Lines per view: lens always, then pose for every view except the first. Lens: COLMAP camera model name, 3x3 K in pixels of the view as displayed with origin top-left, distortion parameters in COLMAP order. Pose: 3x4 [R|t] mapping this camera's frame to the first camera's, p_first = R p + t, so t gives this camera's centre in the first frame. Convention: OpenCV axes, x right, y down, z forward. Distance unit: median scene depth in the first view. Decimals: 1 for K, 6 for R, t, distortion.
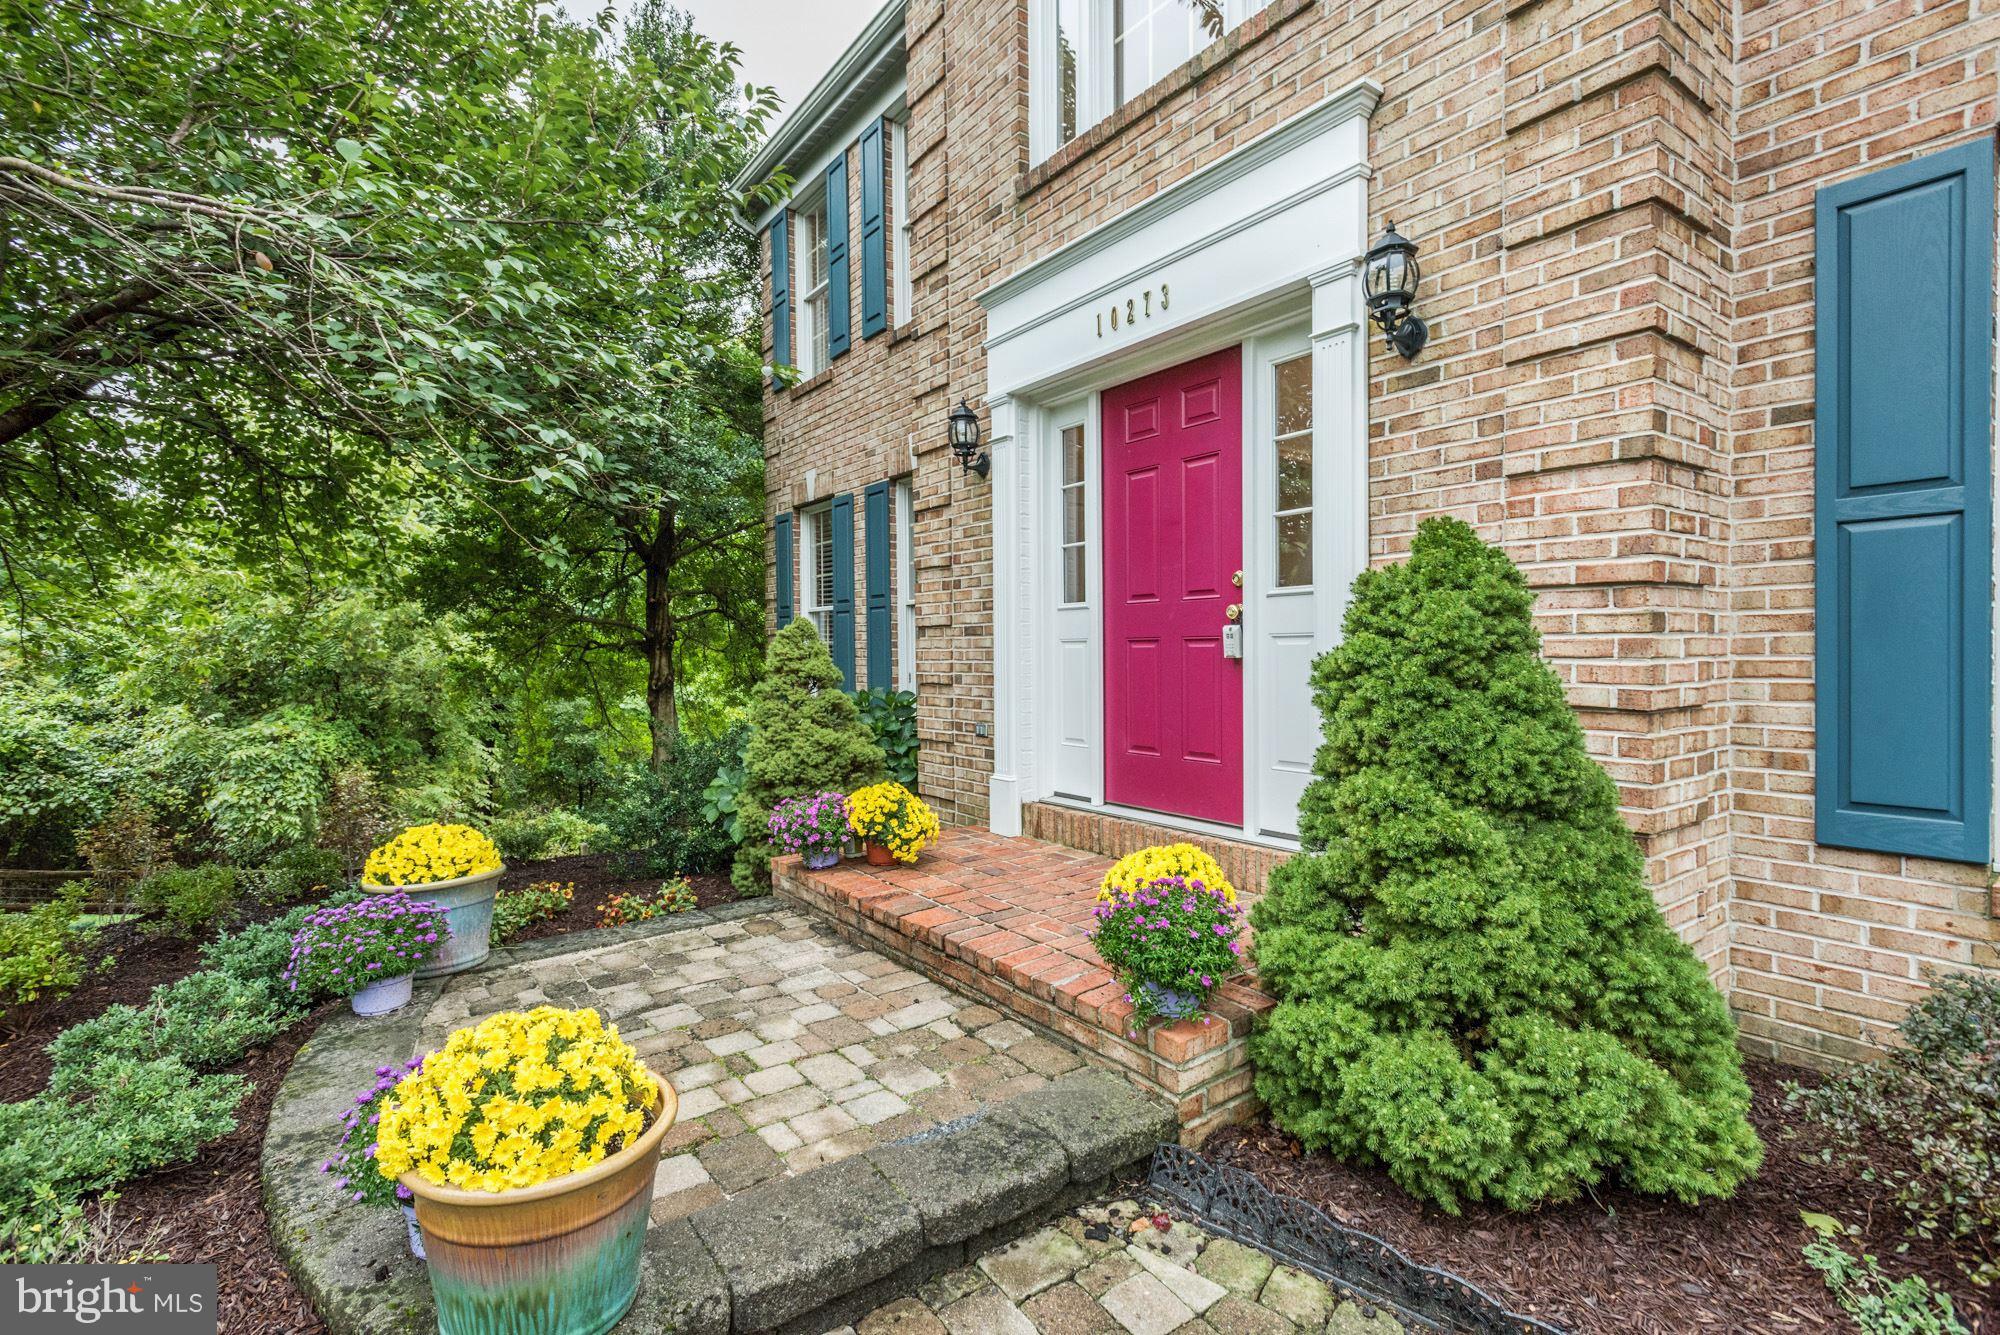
lens RADIAL K [[914.1, 0, 1058.9], [0, 914.1, 669.5], [0, 0, 1]] dist [0.034553, 0.000038]
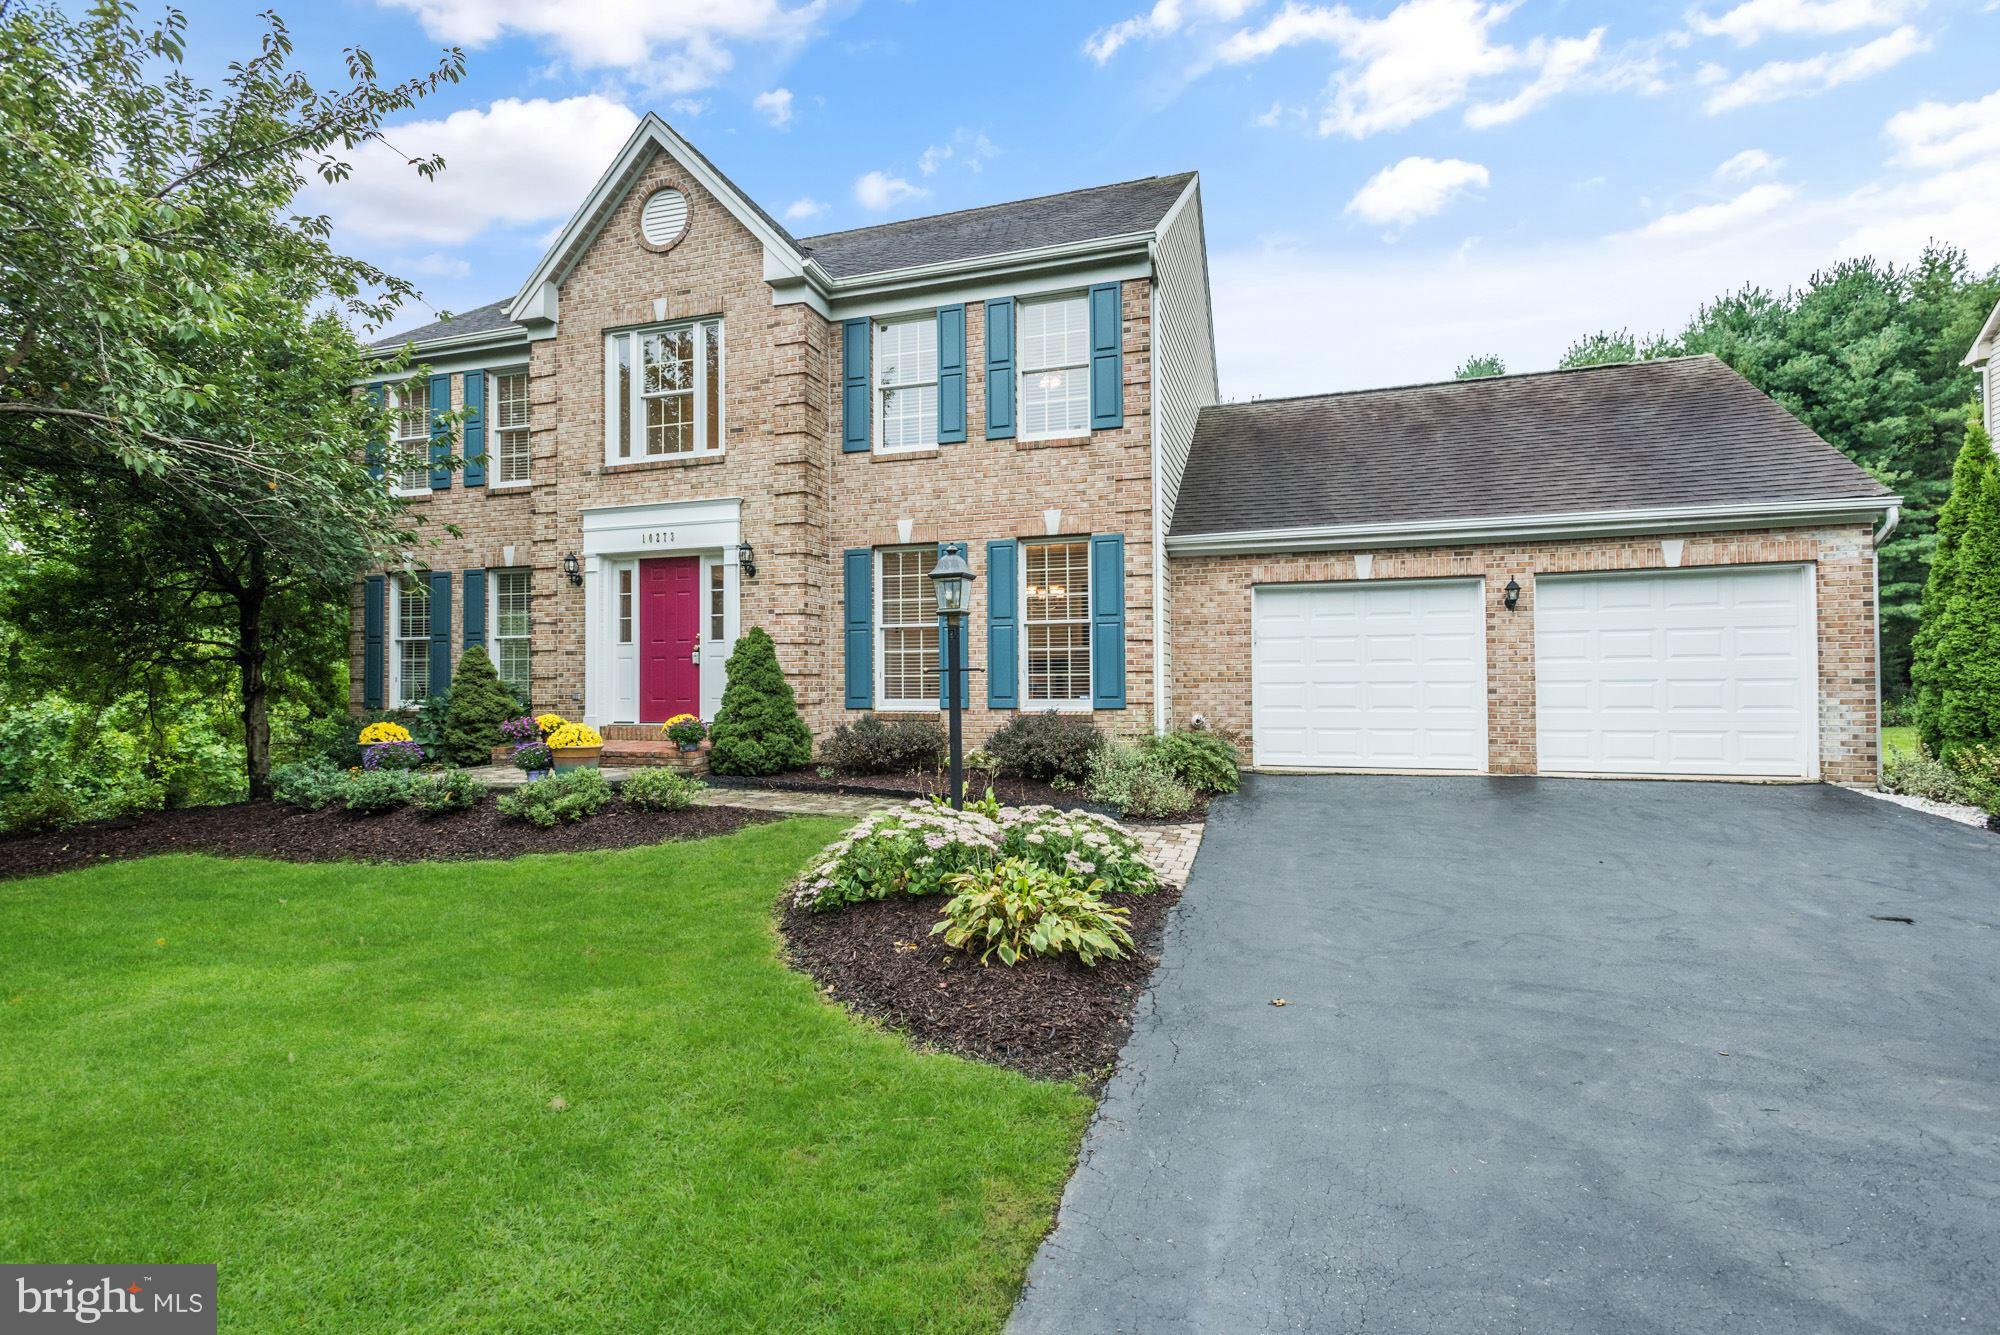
lens RADIAL K [[967.1, 0, 995.6], [0, 967.1, 664.0], [0, 0, 1]] dist [-0.063264, 0.031163]
pose [[0.844892, 0.015628, 0.534708, -0.731511], [0.008945, 0.999021, -0.043332, 0.148868], [-0.534862, 0.041394, 0.843925, -2.388838]]
